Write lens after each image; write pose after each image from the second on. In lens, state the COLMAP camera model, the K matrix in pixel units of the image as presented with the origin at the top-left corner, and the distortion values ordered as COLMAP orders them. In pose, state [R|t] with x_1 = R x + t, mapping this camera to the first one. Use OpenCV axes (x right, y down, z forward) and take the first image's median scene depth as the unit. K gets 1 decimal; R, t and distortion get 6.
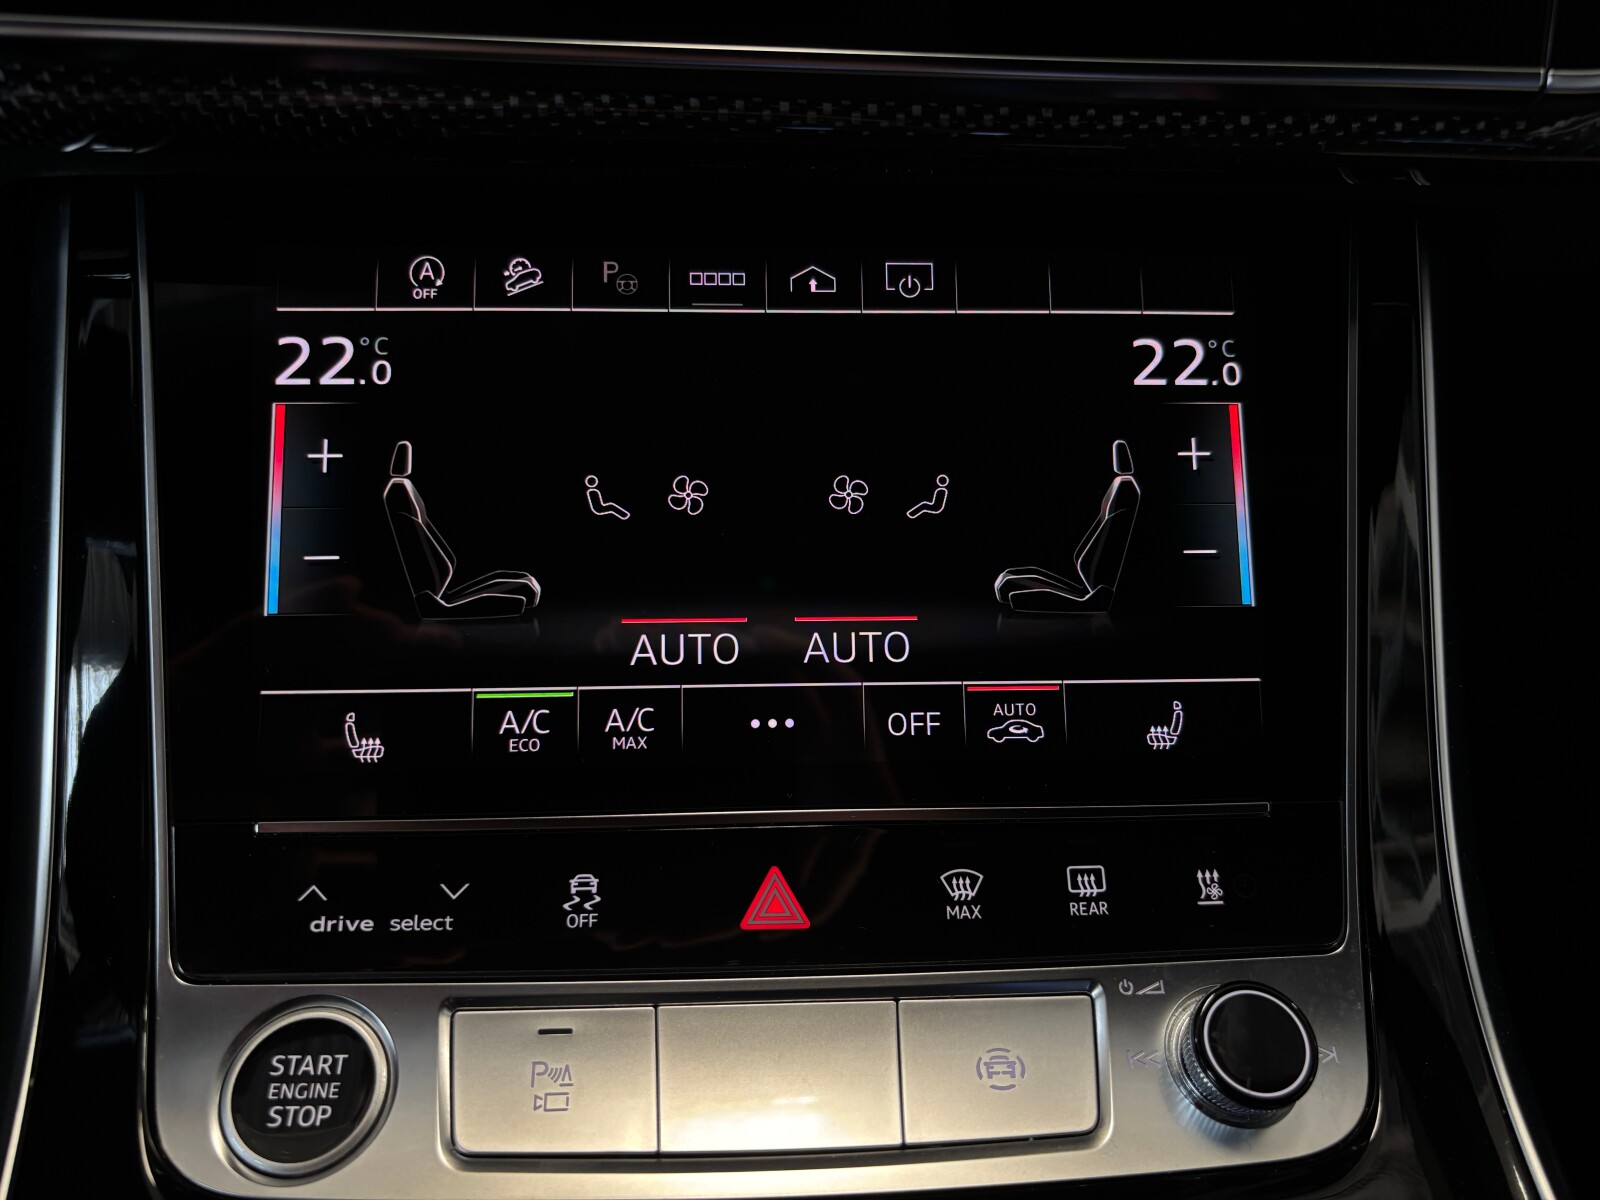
lens RADIAL K [[1237.7, 0, 828.0], [0, 1237.7, 624.9], [0, 0, 1]] dist [0.034063, -0.037042]
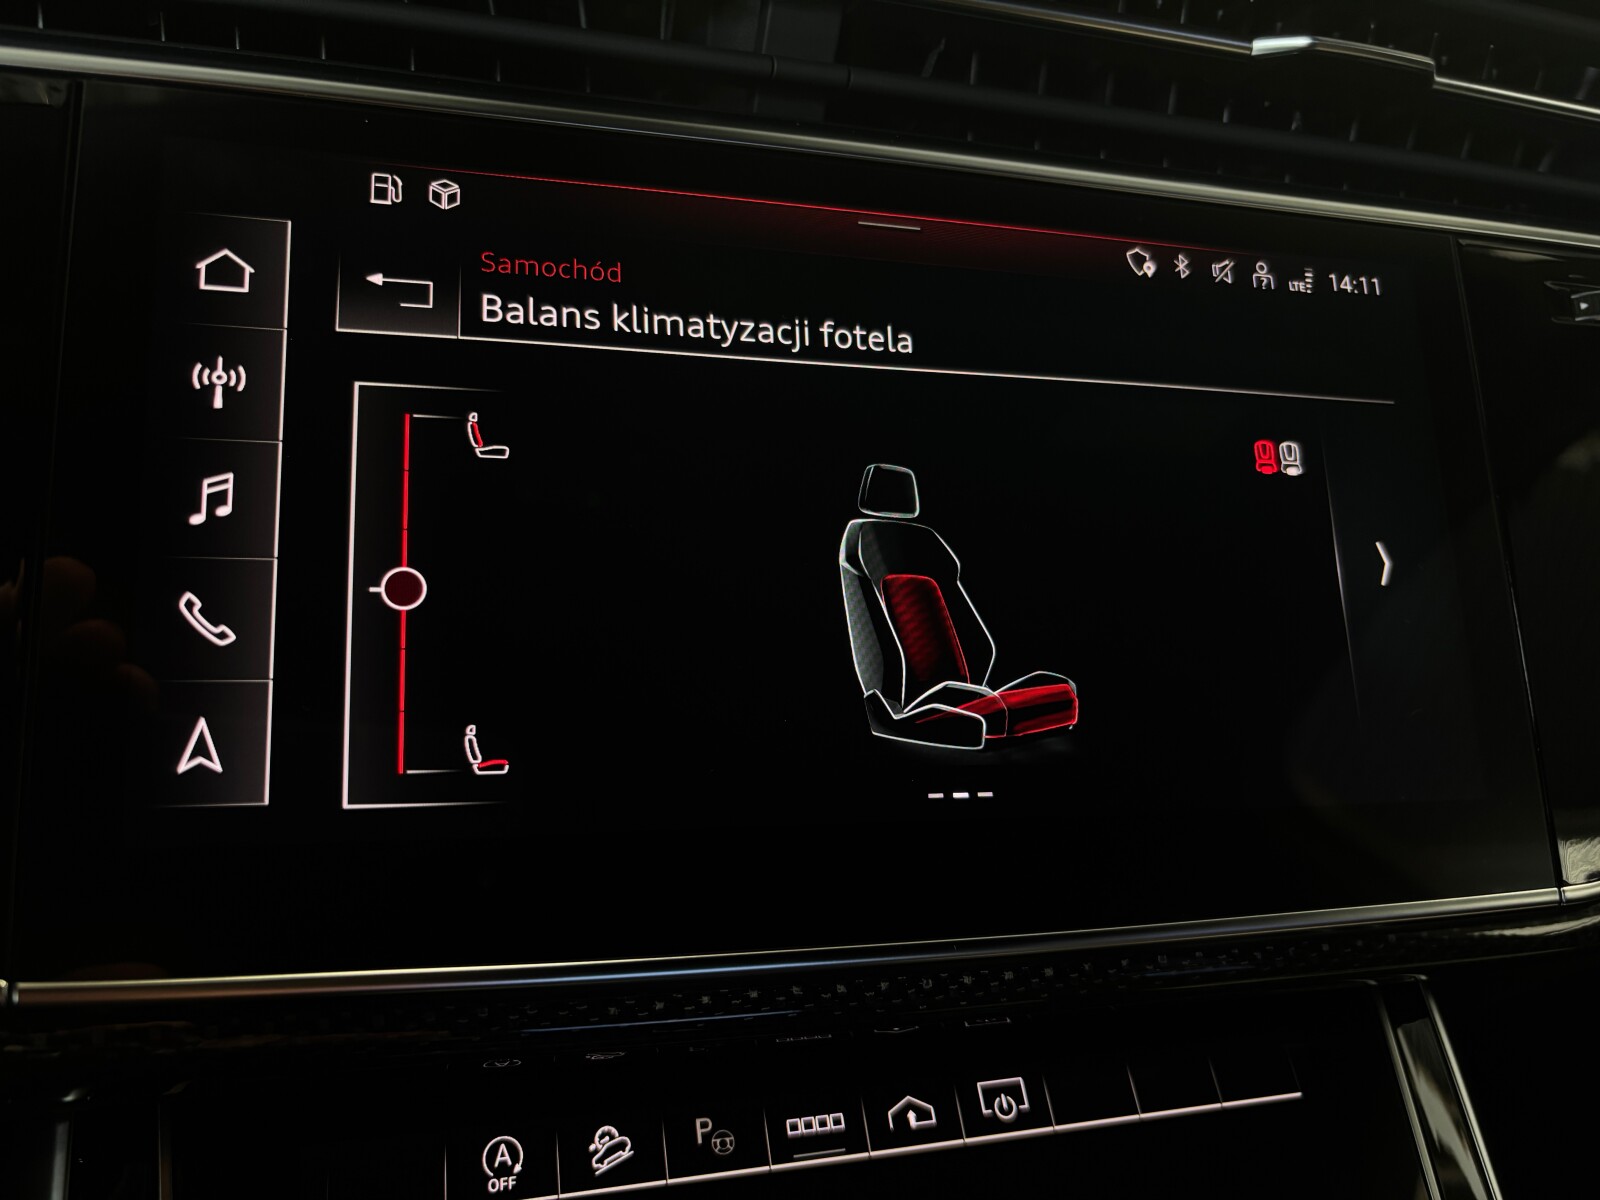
lens RADIAL K [[1237.7, 0, 809.1], [0, 1237.7, 610.7], [0, 0, 1]] dist [0.034063, -0.037042]
pose [[0.977149, -0.023747, 0.211225, -0.287042], [0.109497, 0.907975, -0.404465, -0.253864], [-0.182182, 0.418352, 0.889827, -0.003111]]
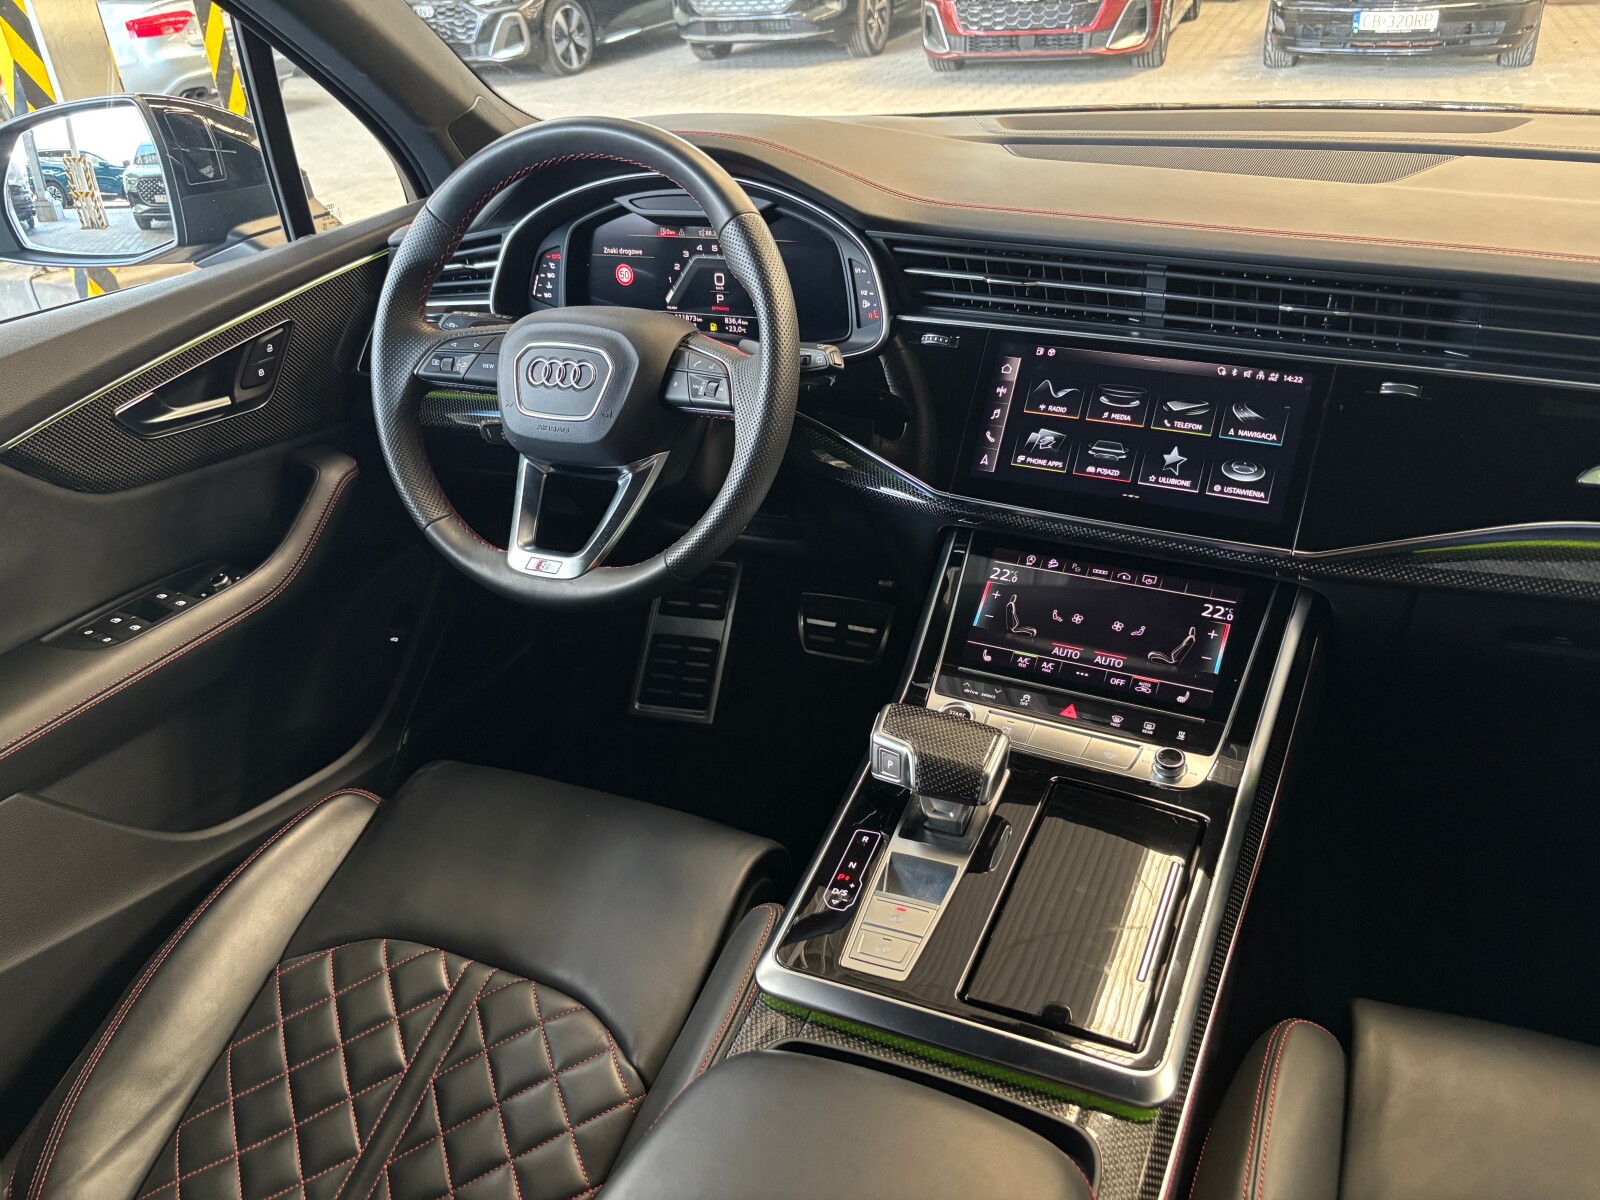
lens RADIAL K [[1237.7, 0, 786.5], [0, 1237.7, 602.7], [0, 0, 1]] dist [0.034063, -0.037042]
pose [[0.844495, 0.168589, -0.508337, 1.122284], [-0.316713, 0.922616, -0.220168, 1.029622], [0.431882, 0.346927, 0.832538, -2.775190]]
